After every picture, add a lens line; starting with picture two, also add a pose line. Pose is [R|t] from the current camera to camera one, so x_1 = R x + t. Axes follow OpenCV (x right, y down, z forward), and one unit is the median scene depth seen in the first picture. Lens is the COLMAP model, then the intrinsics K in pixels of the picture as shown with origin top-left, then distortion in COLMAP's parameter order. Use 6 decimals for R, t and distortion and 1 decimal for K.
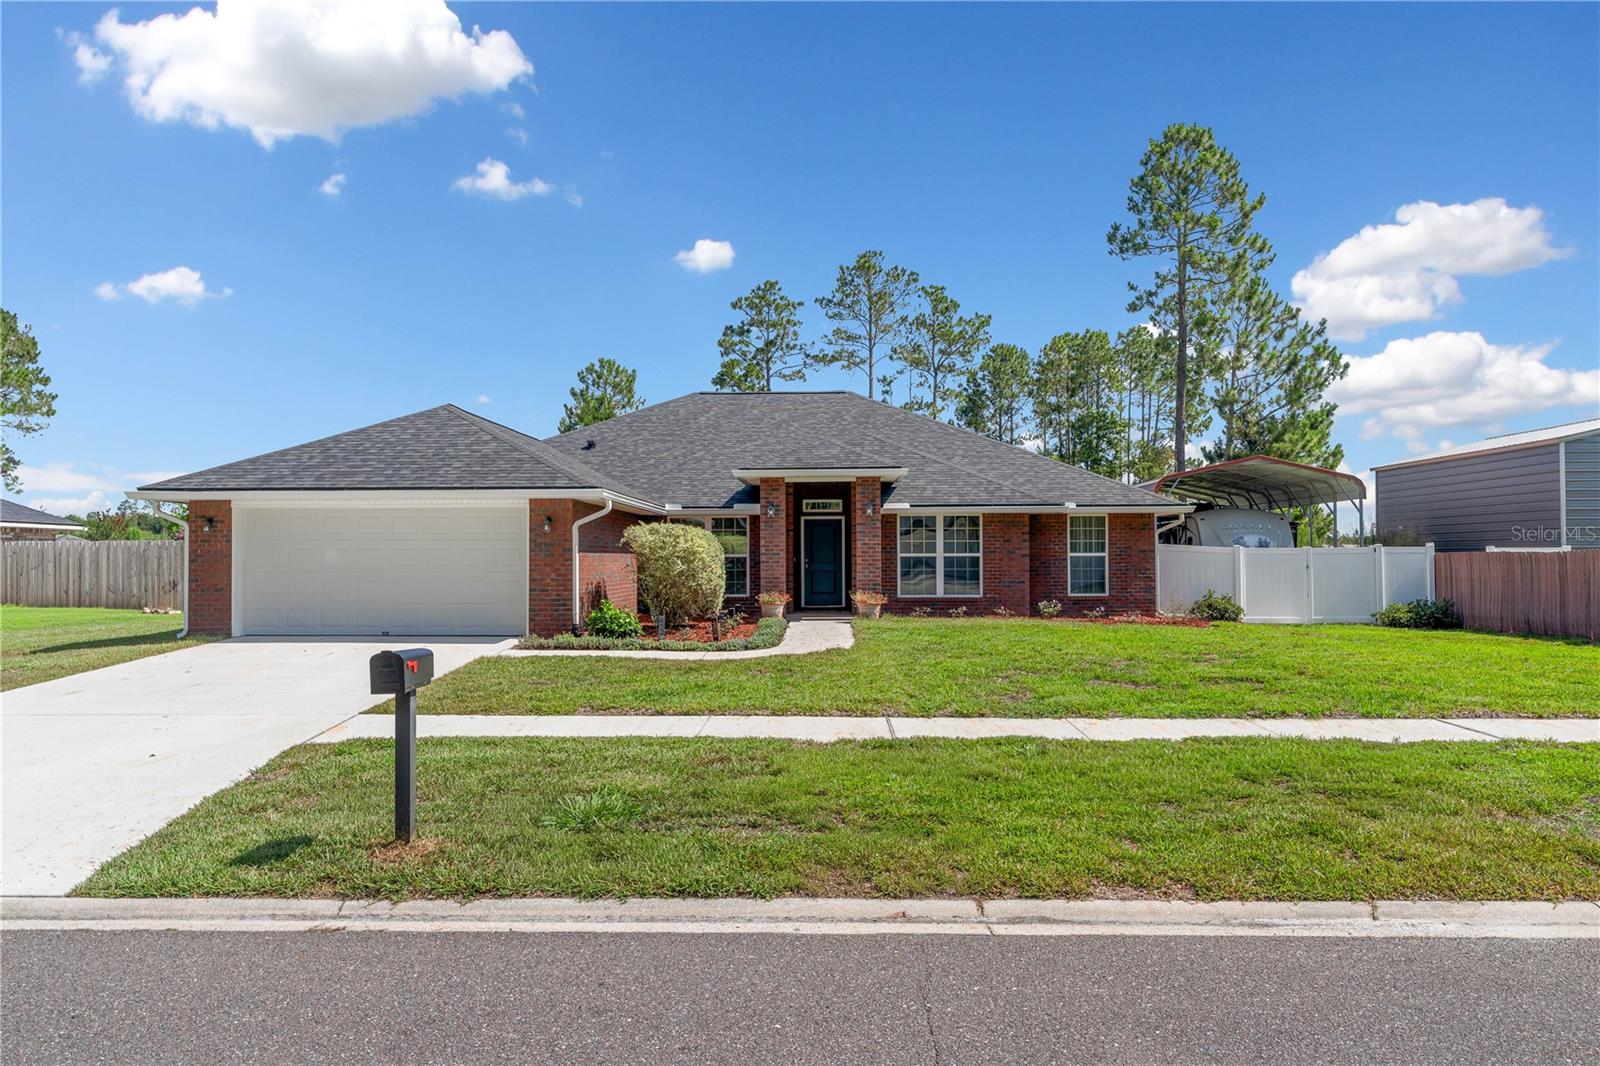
lens RADIAL K [[1106.8, 0, 800.0], [0, 1106.8, 533.0], [0, 0, 1]] dist [-0.004355, -0.000052]
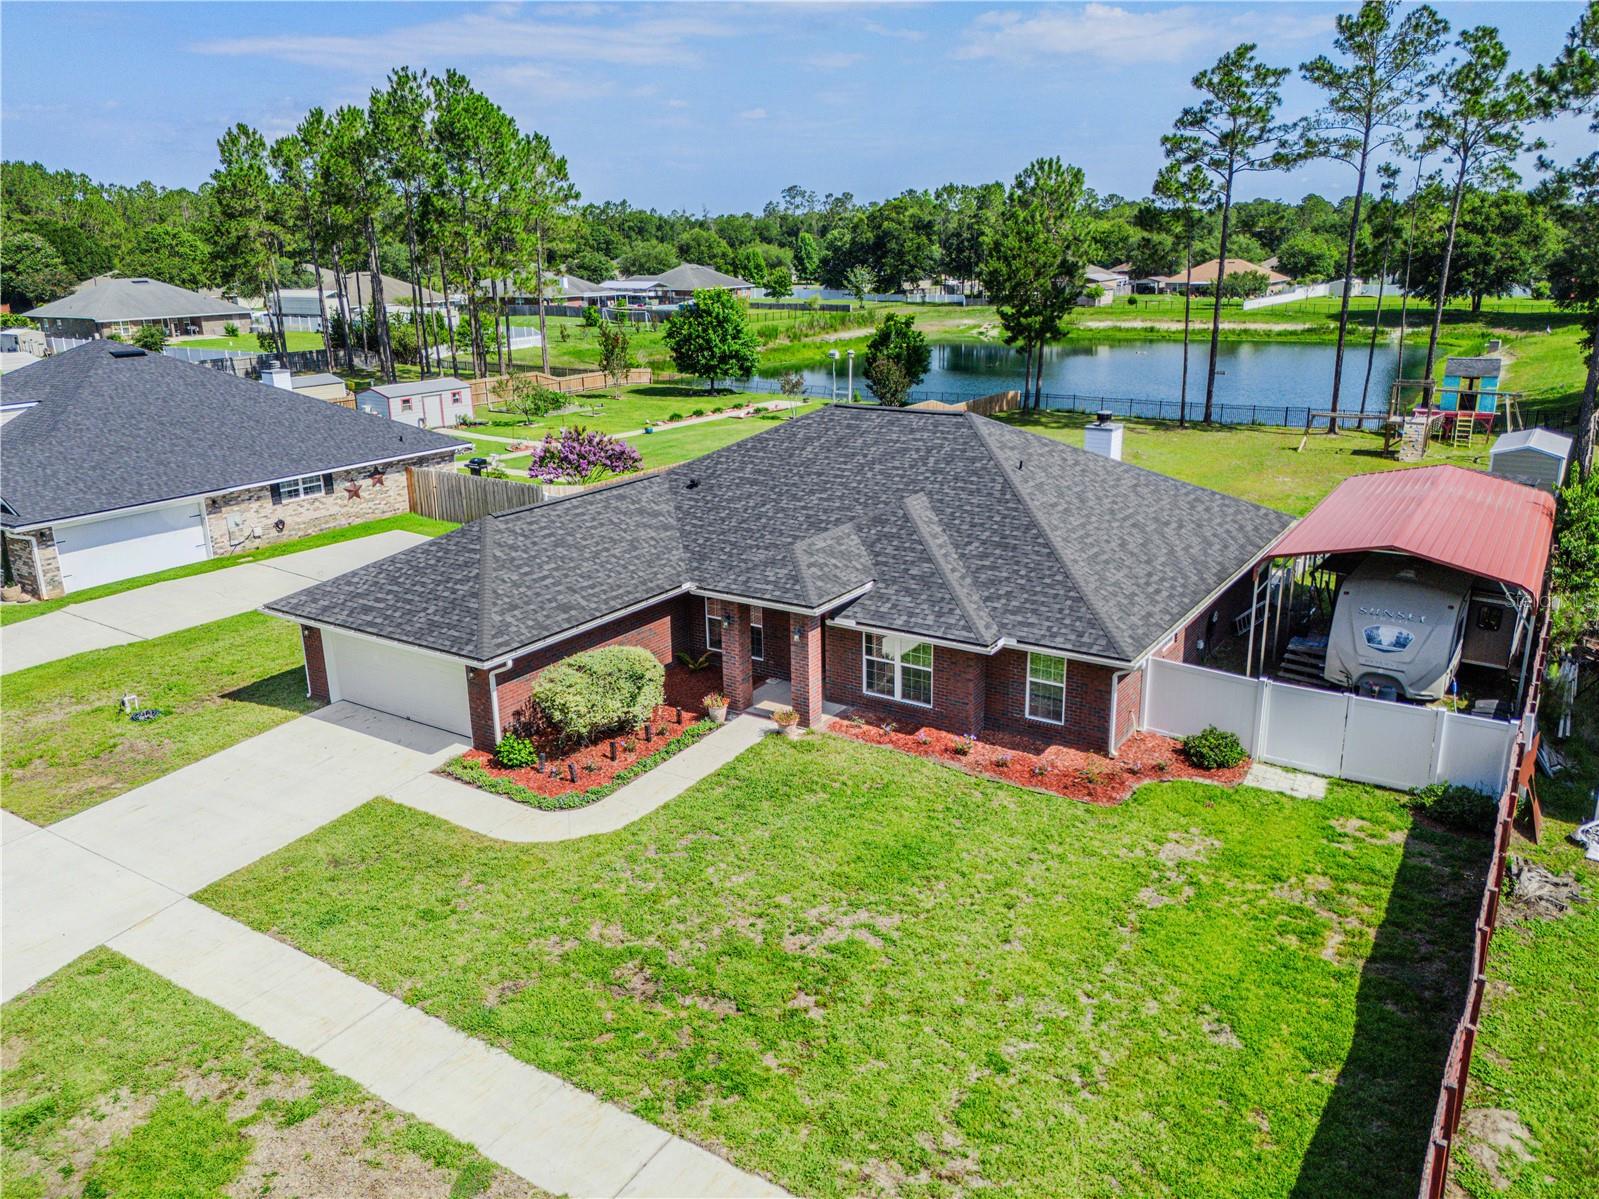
lens RADIAL K [[1185.4, 0, 810.0], [0, 1185.4, 601.4], [0, 0, 1]] dist [0.076638, -0.083102]
pose [[0.856702, 0.140207, -0.496391, 0.595211], [0.024487, 0.950209, 0.310650, -0.382056], [0.515230, -0.278289, 0.810613, 0.057840]]
